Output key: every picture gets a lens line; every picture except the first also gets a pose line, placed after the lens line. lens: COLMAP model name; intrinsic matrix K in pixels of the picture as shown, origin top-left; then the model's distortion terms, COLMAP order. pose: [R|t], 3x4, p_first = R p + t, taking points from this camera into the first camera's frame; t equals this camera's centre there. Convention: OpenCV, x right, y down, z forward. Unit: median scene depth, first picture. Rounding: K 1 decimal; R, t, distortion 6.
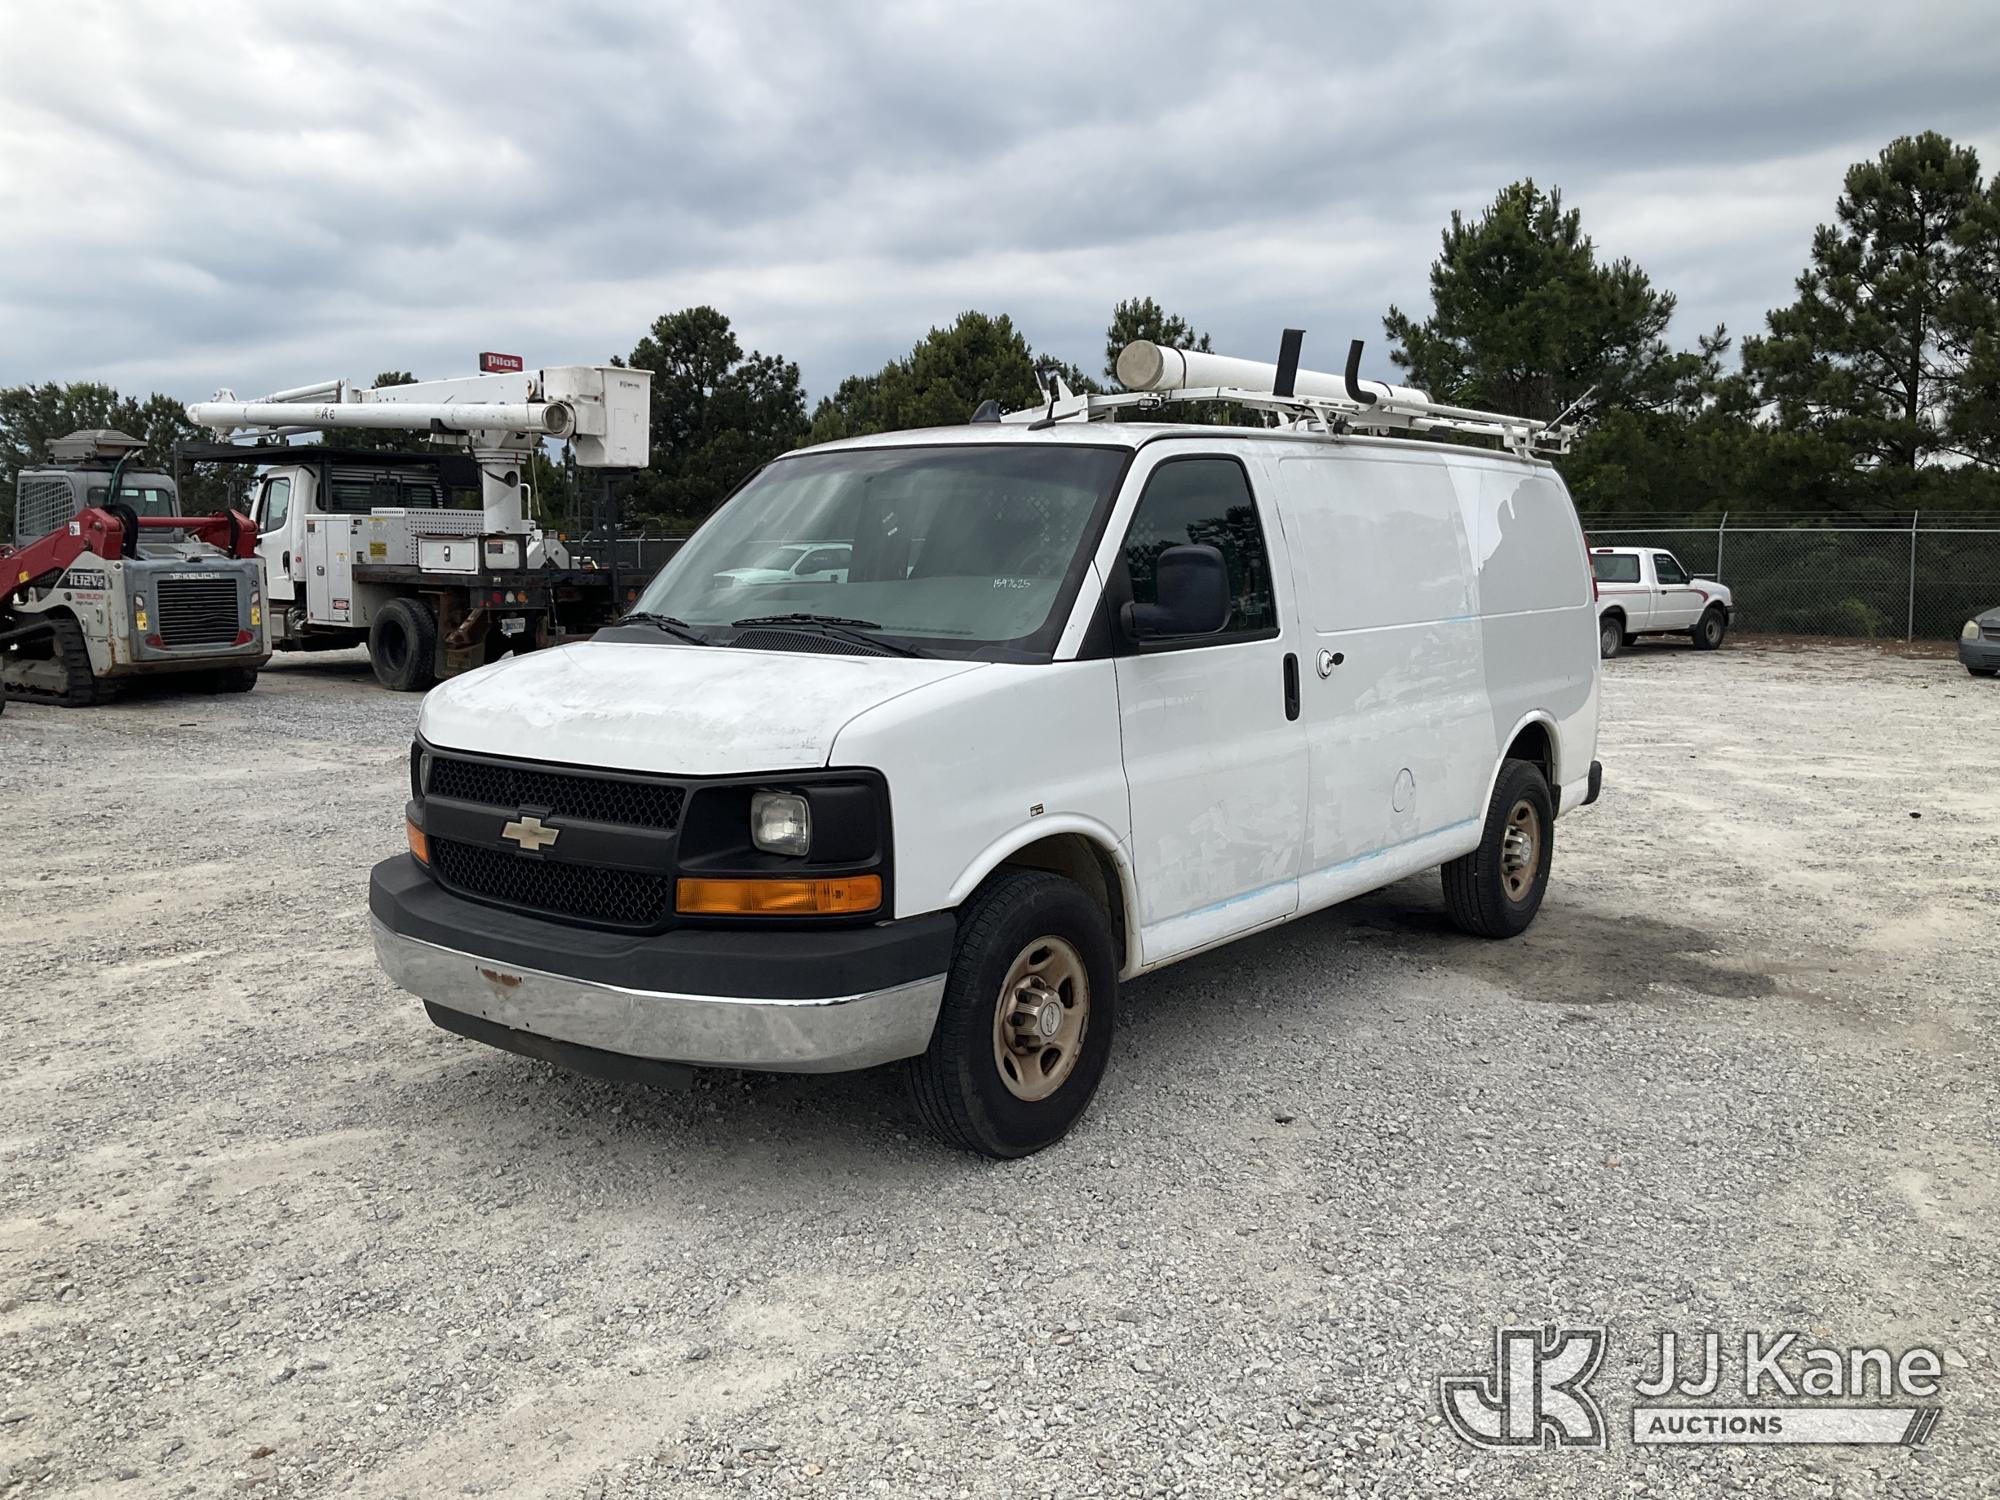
lens RADIAL K [[1688.8, 0, 996.9], [0, 1688.8, 757.5], [0, 0, 1]] dist [0.055931, -0.000308]
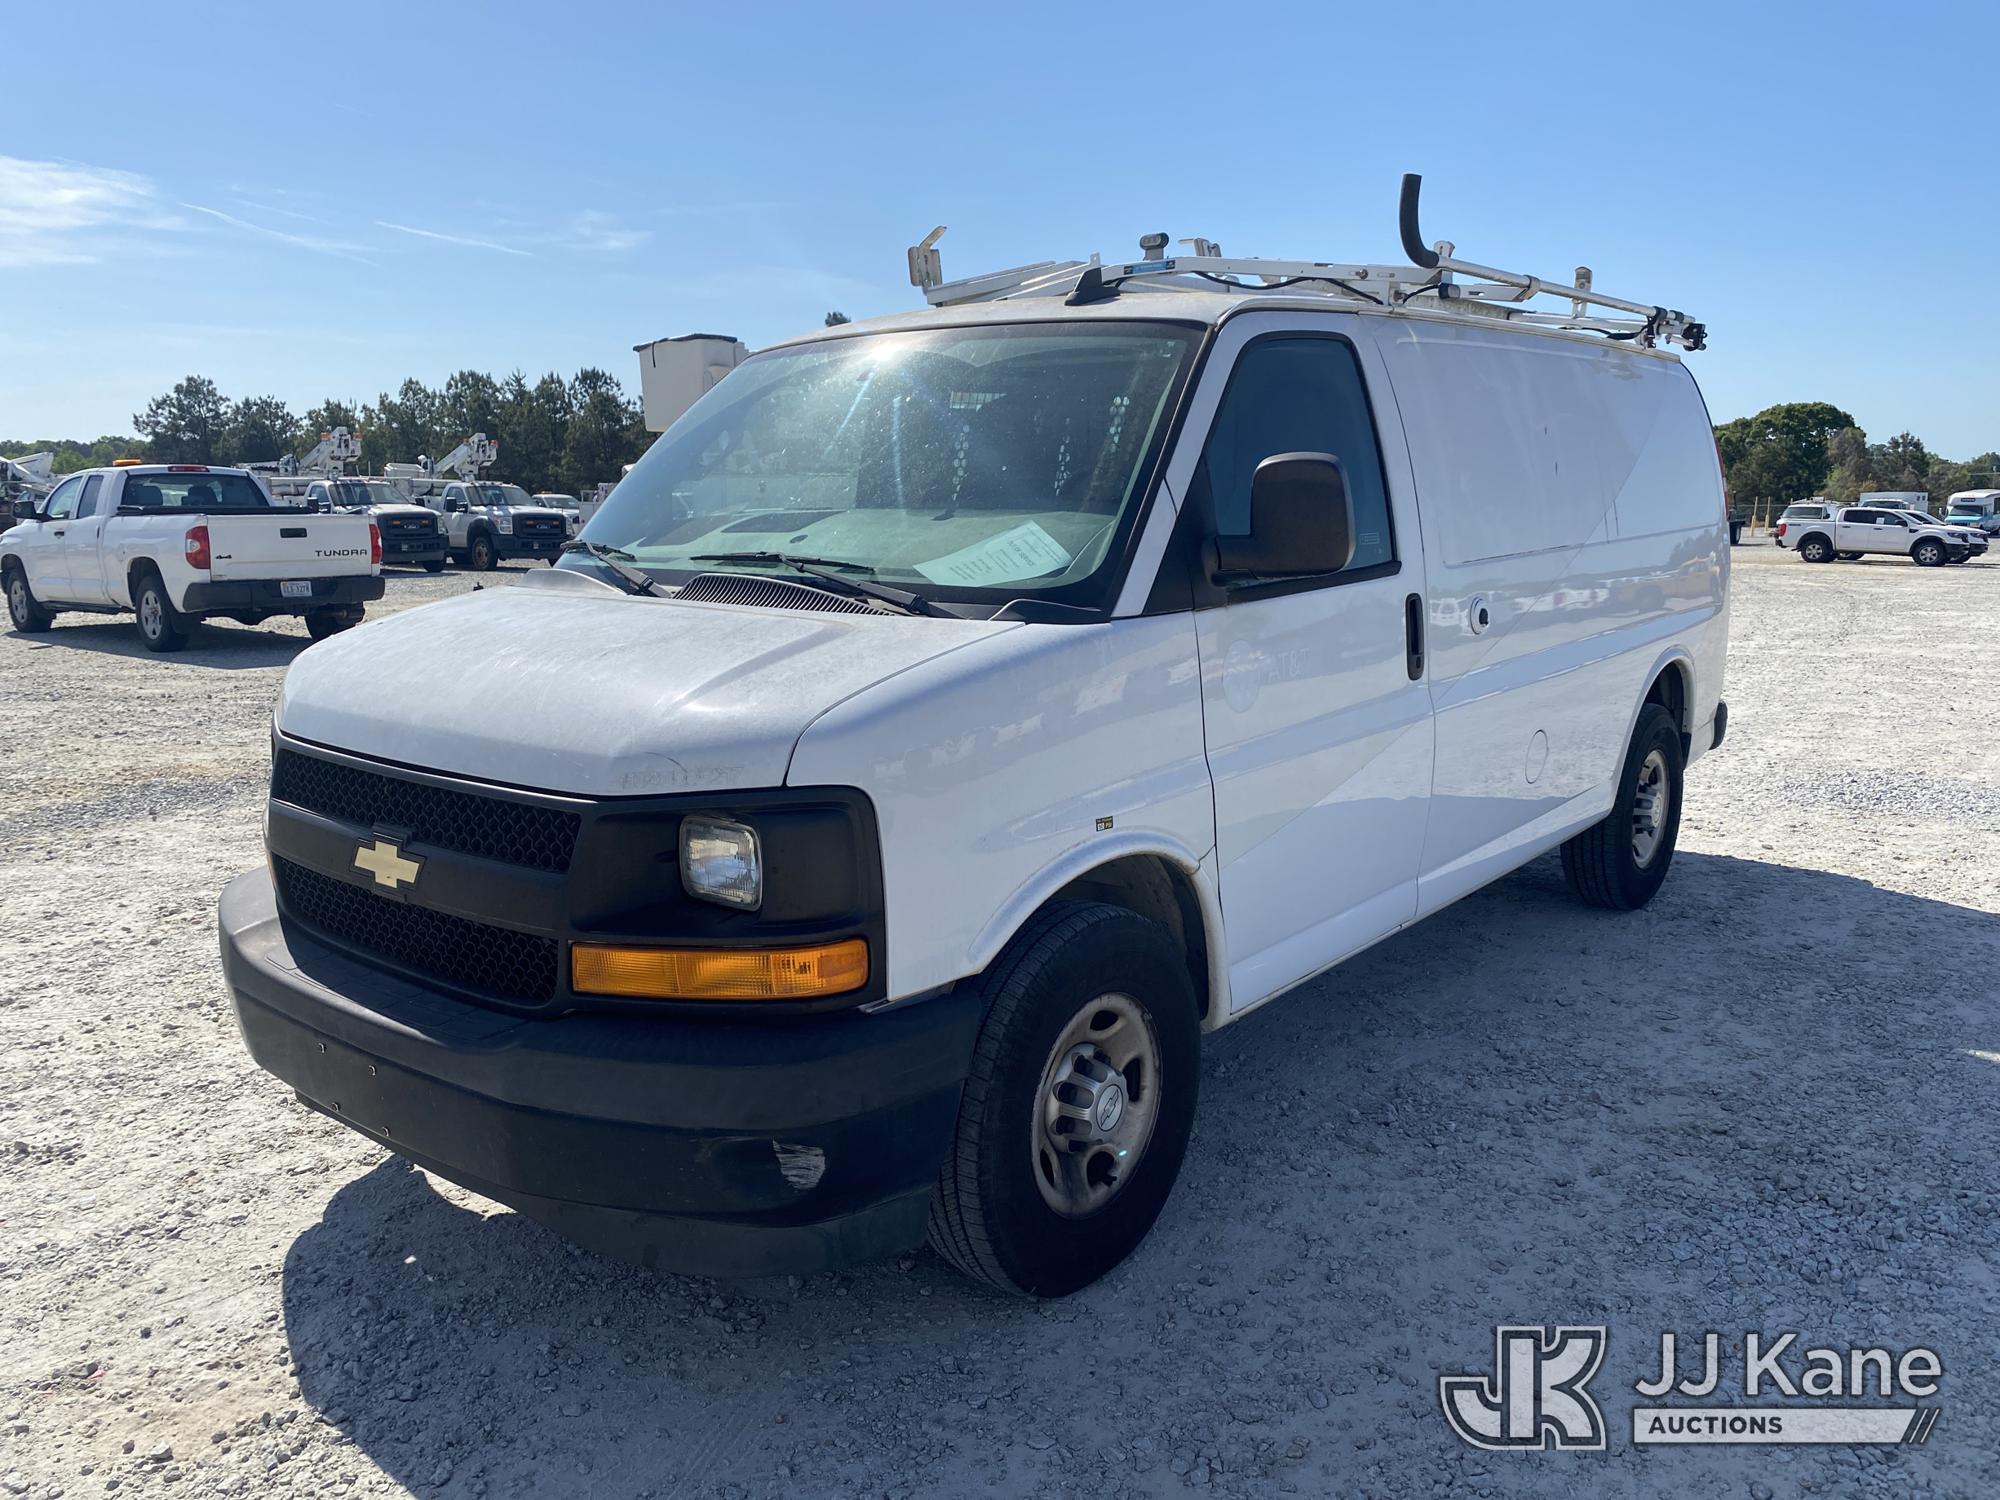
lens RADIAL K [[1563.6, 0, 1003.7], [0, 1563.6, 751.3], [0, 0, 1]] dist [0.053723, 0.010155]
pose [[0.999586, -0.005334, -0.028258, 0.006097], [0.006863, 0.998501, 0.054296, -0.037865], [0.027926, -0.054468, 0.998125, 0.339020]]
